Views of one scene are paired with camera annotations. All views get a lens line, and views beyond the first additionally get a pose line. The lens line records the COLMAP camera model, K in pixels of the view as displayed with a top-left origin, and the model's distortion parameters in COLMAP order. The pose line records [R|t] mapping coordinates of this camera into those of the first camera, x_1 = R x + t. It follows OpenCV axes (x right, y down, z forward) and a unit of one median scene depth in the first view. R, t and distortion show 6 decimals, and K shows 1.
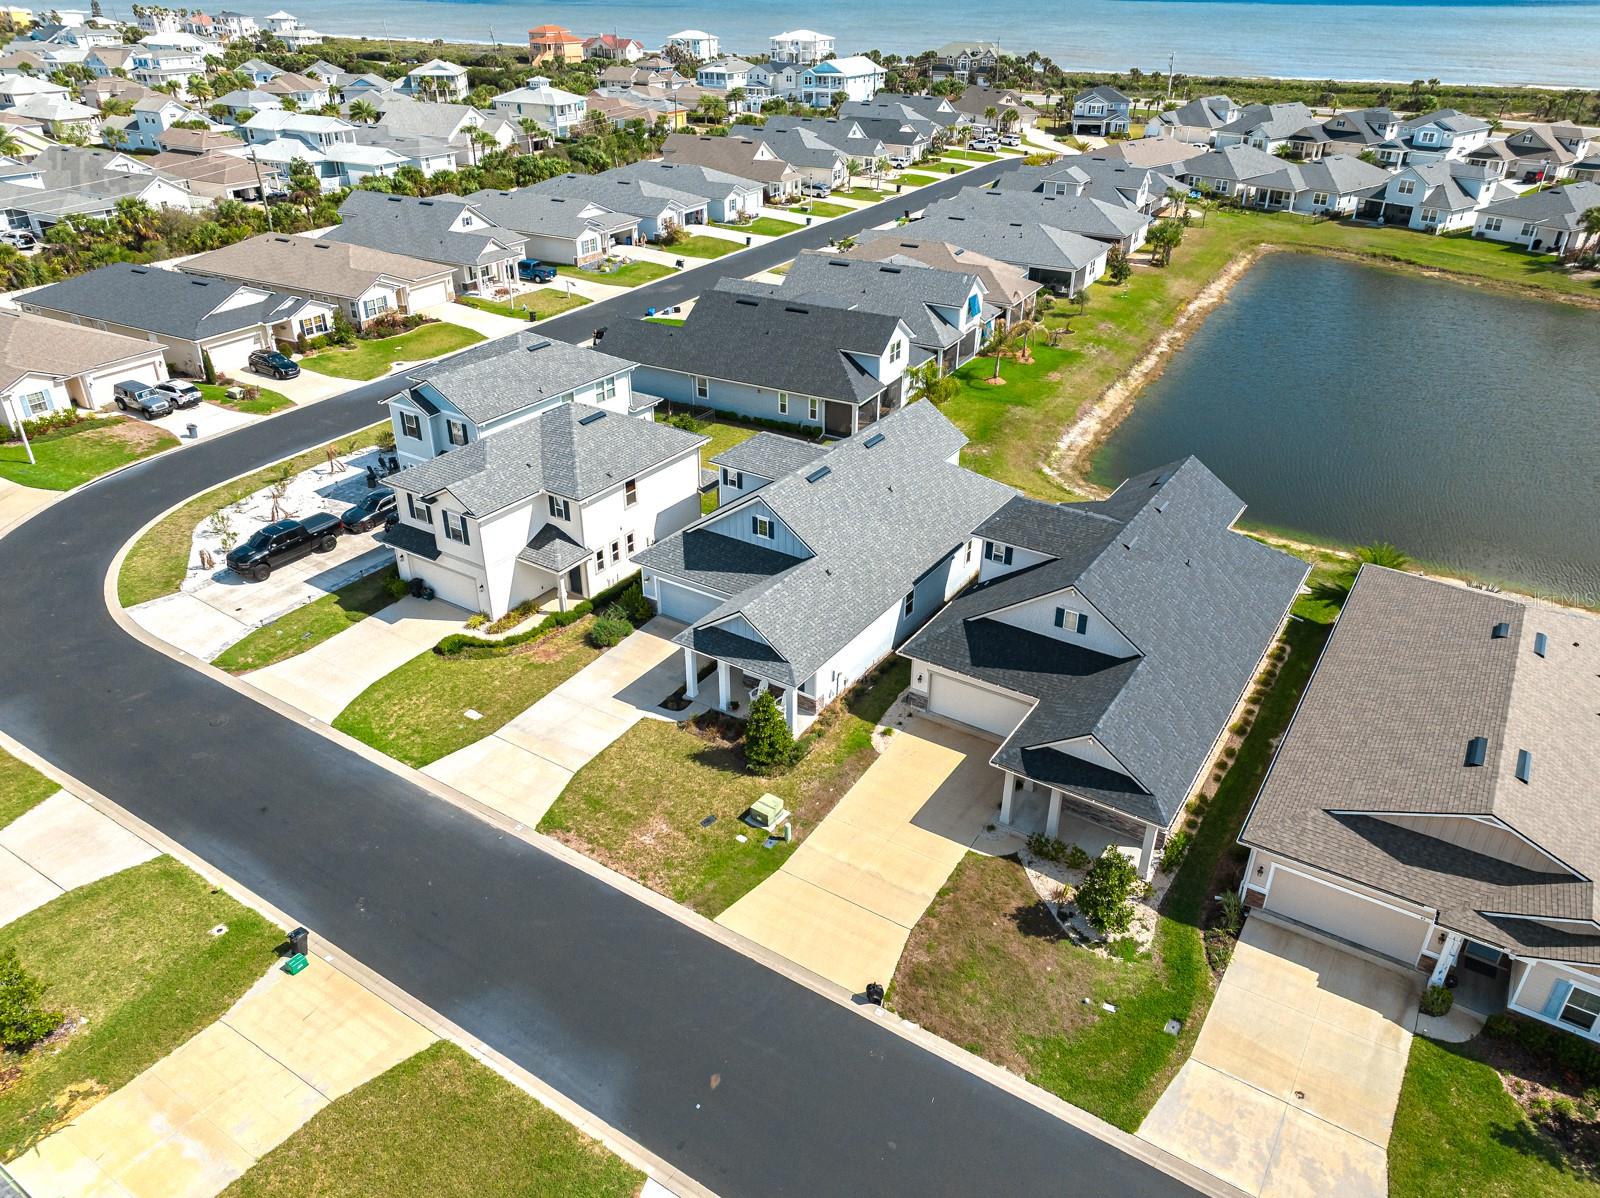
lens RADIAL K [[1104.1, 0, 808.4], [0, 1104.1, 597.8], [0, 0, 1]] dist [-0.001333, 0.018289]
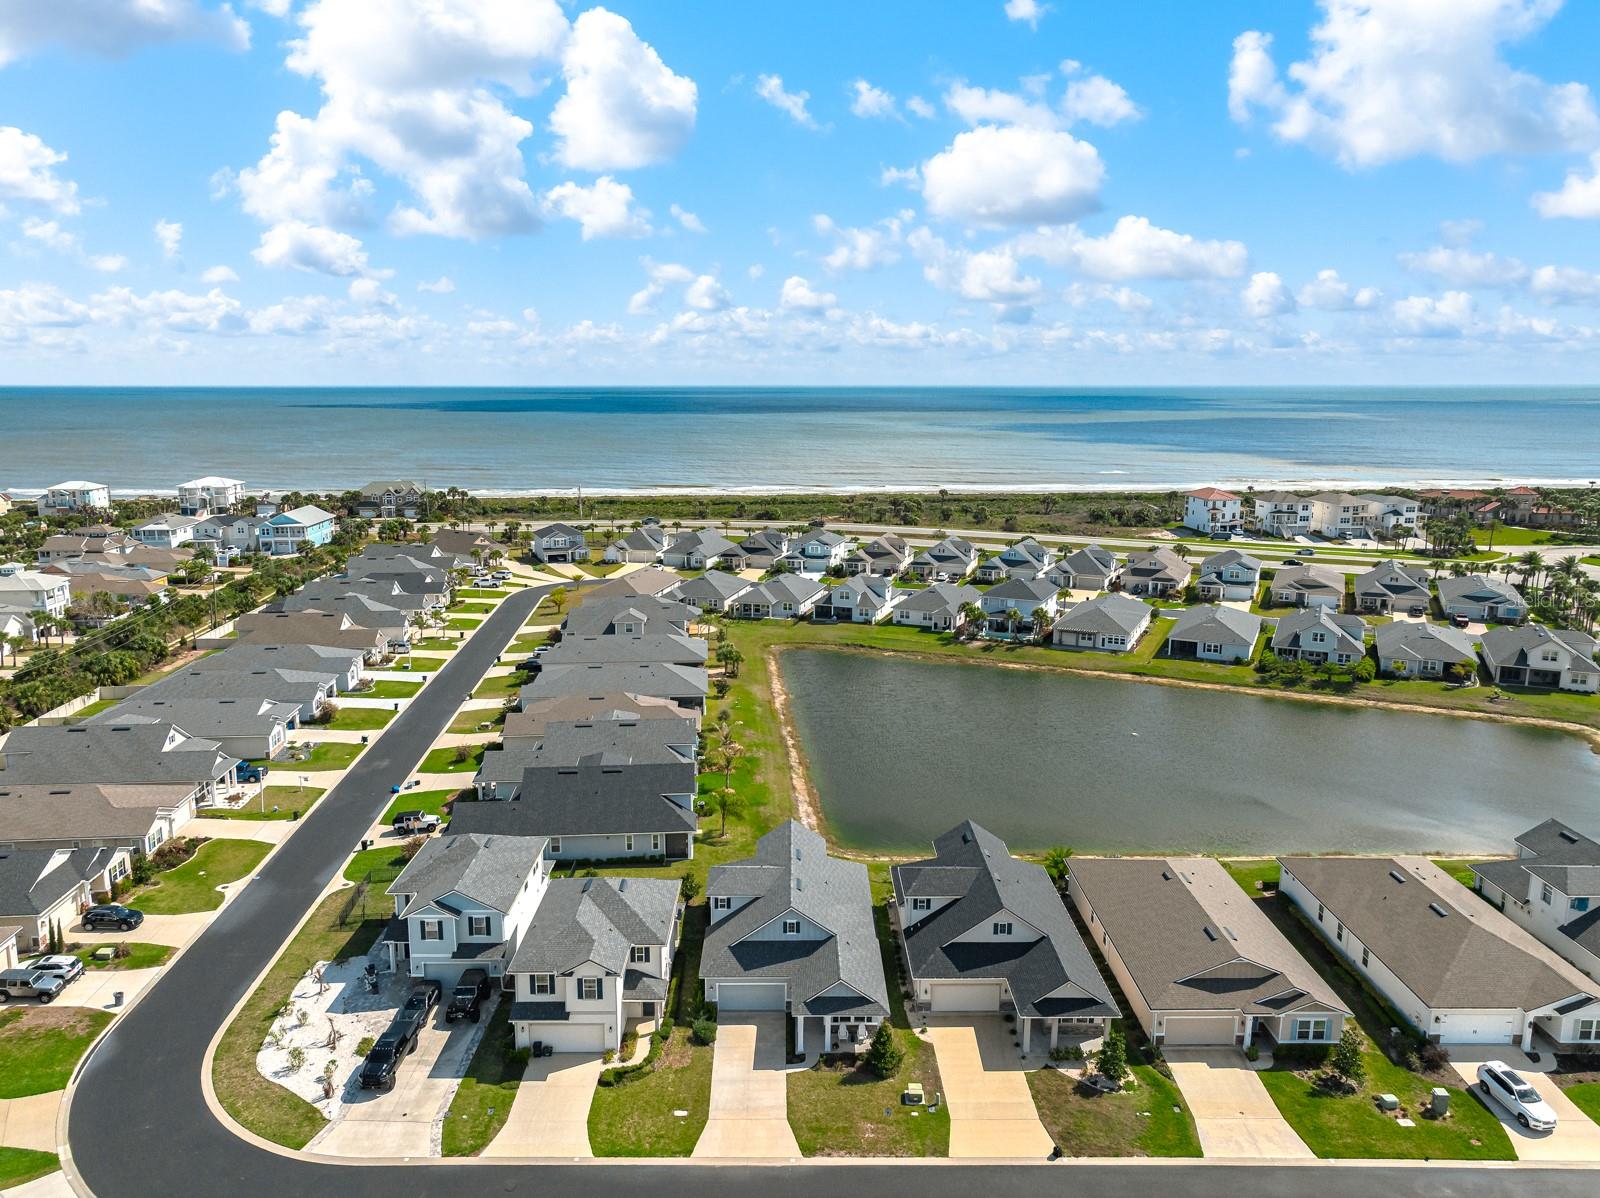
lens RADIAL K [[1115.7, 0, 793.7], [0, 1115.7, 605.8], [0, 0, 1]] dist [0.000046, 0.009579]
pose [[0.839738, -0.113478, 0.531002, -0.595421], [0.271412, 0.934709, -0.229465, -0.091343], [-0.470293, 0.336811, 0.815710, -0.305168]]
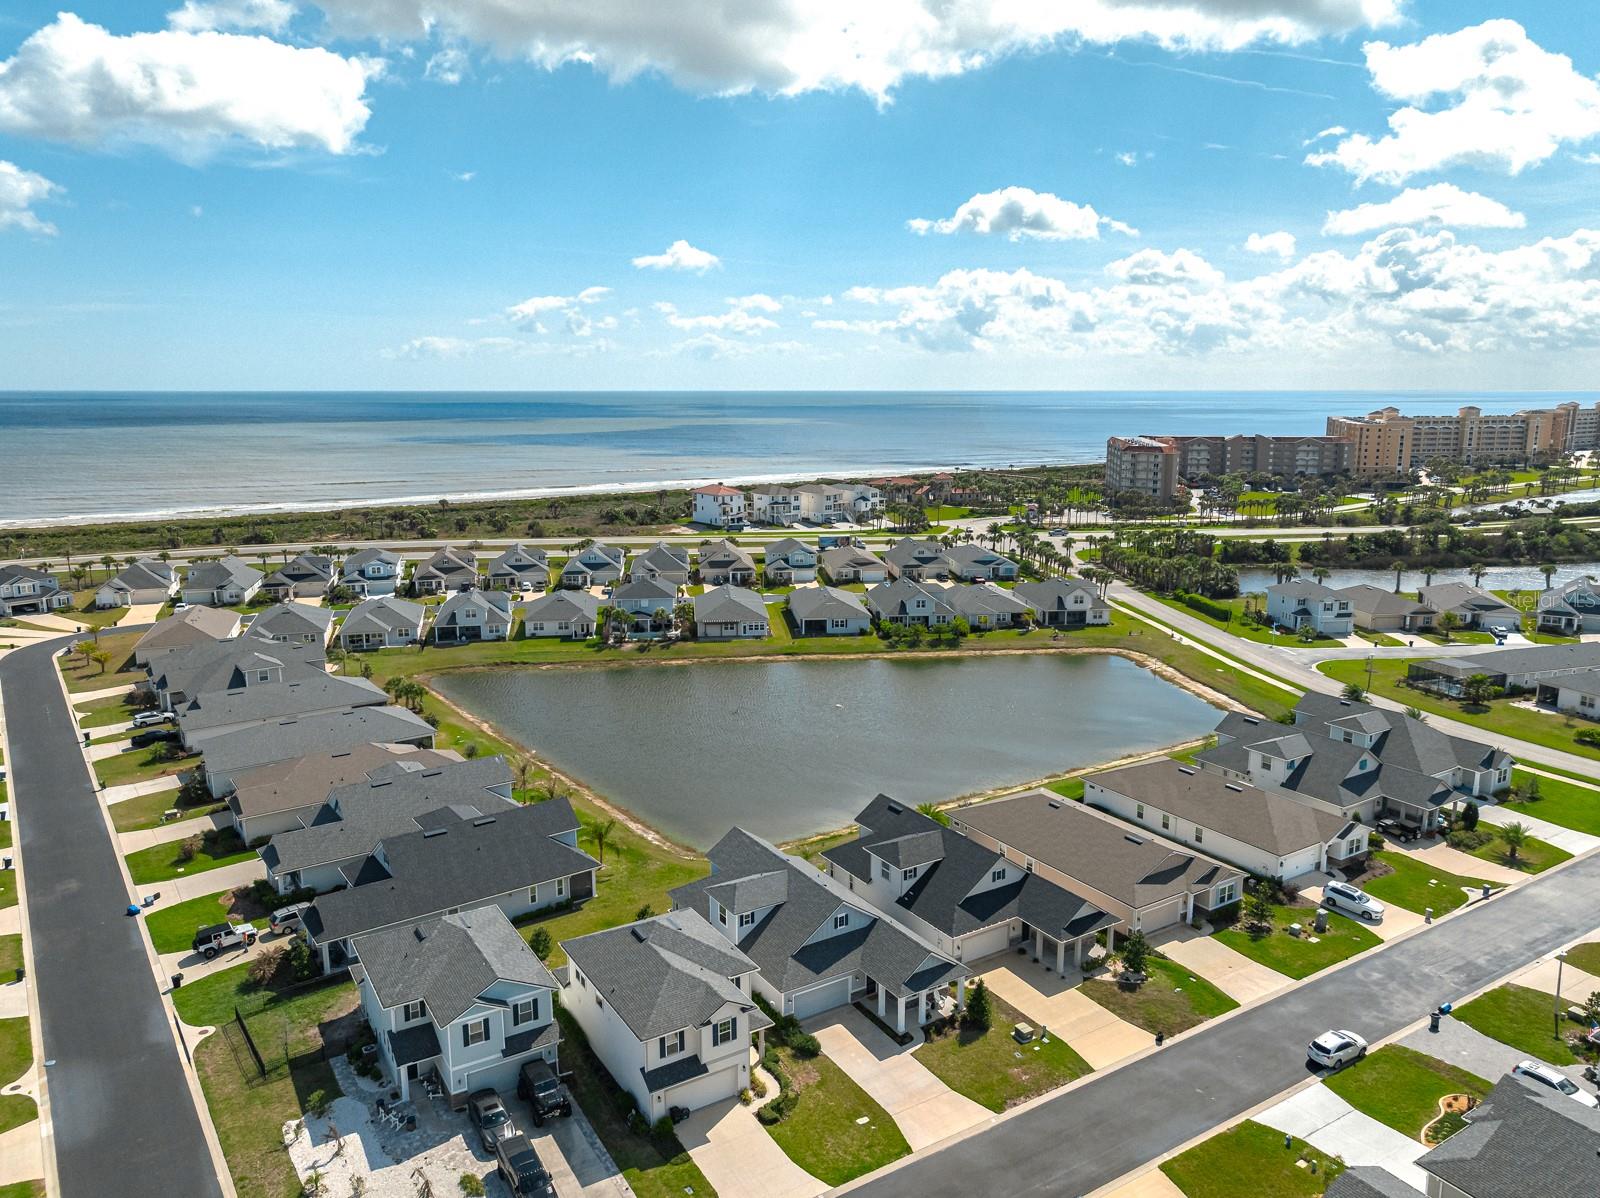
lens RADIAL K [[1105.8, 0, 806.6], [0, 1105.8, 604.7], [0, 0, 1]] dist [0.002723, -0.002709]
pose [[0.426009, -0.180007, 0.886631, -1.003065], [0.445929, 0.894472, -0.032662, -0.318958], [-0.787187, 0.409288, 0.461324, 0.100495]]
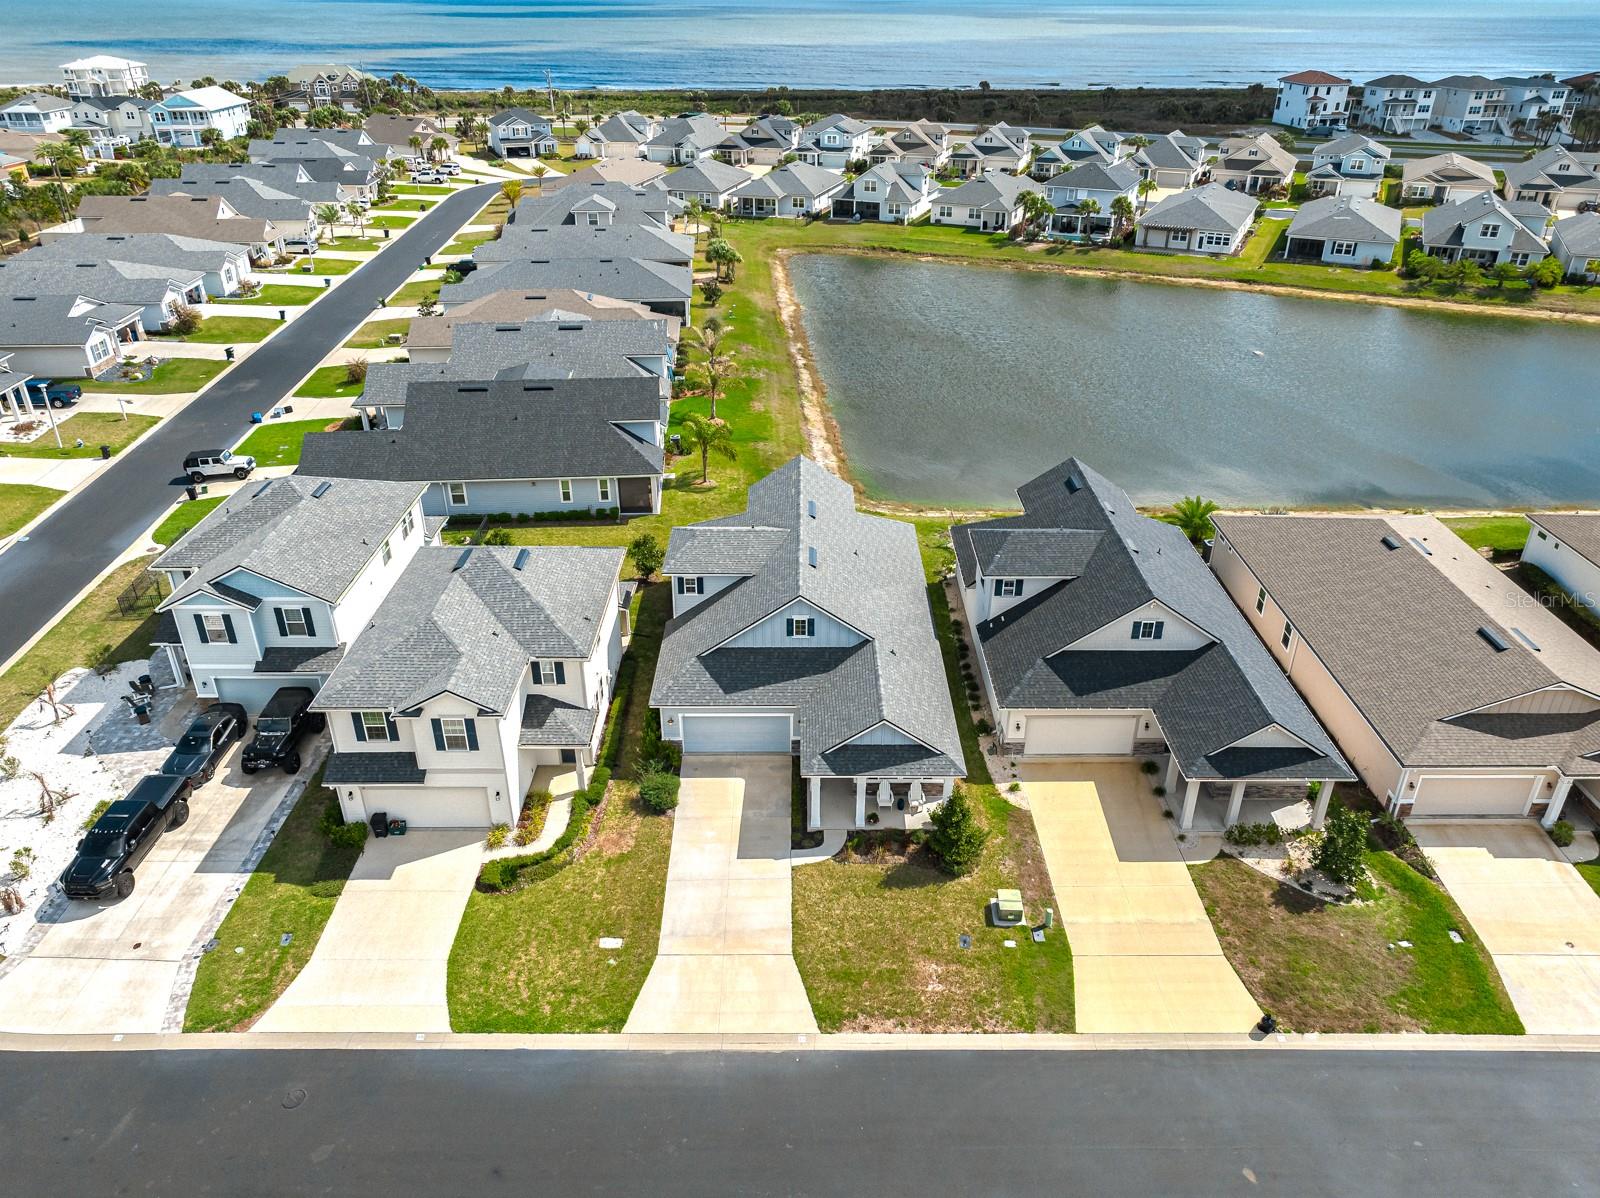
lens RADIAL K [[1110.1, 0, 807.0], [0, 1110.1, 598.3], [0, 0, 1]] dist [-0.001597, 0.018016]
pose [[0.839656, -0.264826, 0.474179, -0.348298], [0.269191, 0.961206, 0.060155, -0.104193], [-0.471714, 0.077135, 0.878371, 0.127575]]
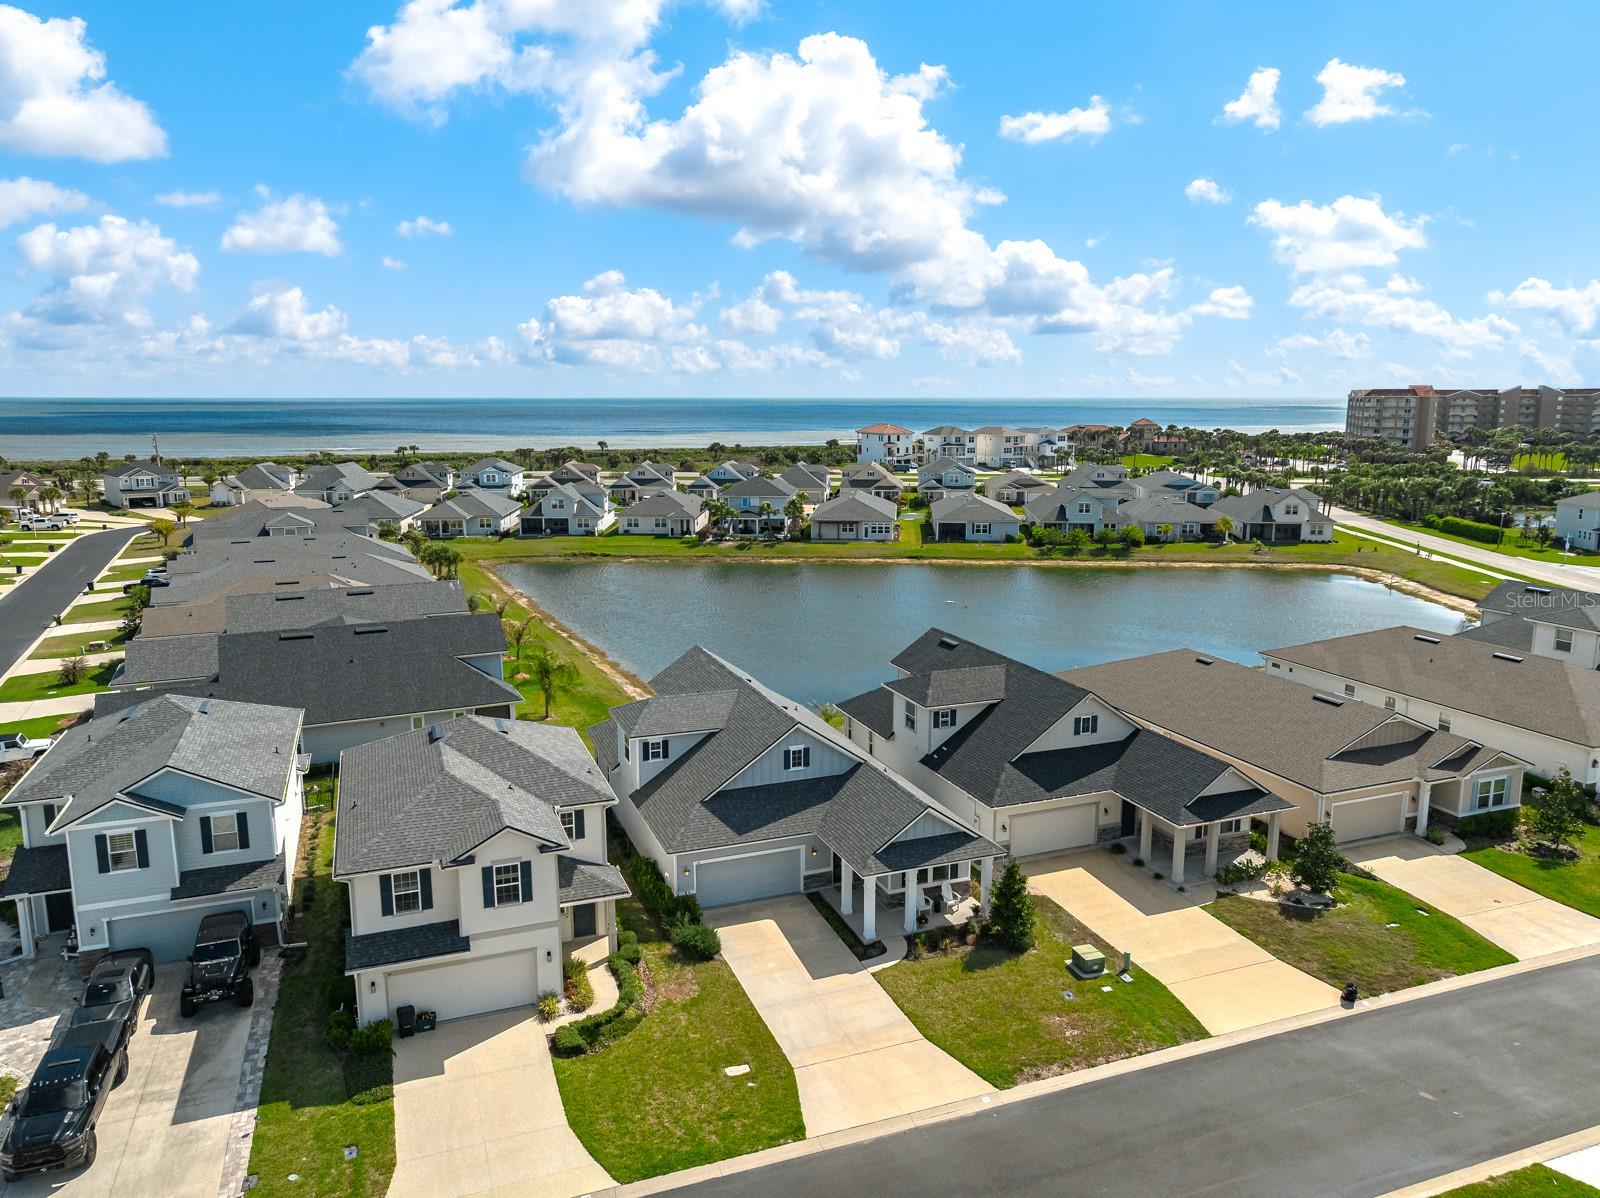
lens RADIAL K [[1115.2, 0, 805.8], [0, 1115.2, 599.6], [0, 0, 1]] dist [-0.002850, 0.016168]
pose [[0.590322, -0.153248, 0.792487, -0.567670], [0.398733, 0.909018, -0.121233, -0.050158], [-0.701806, 0.387557, 0.597719, 0.273231]]
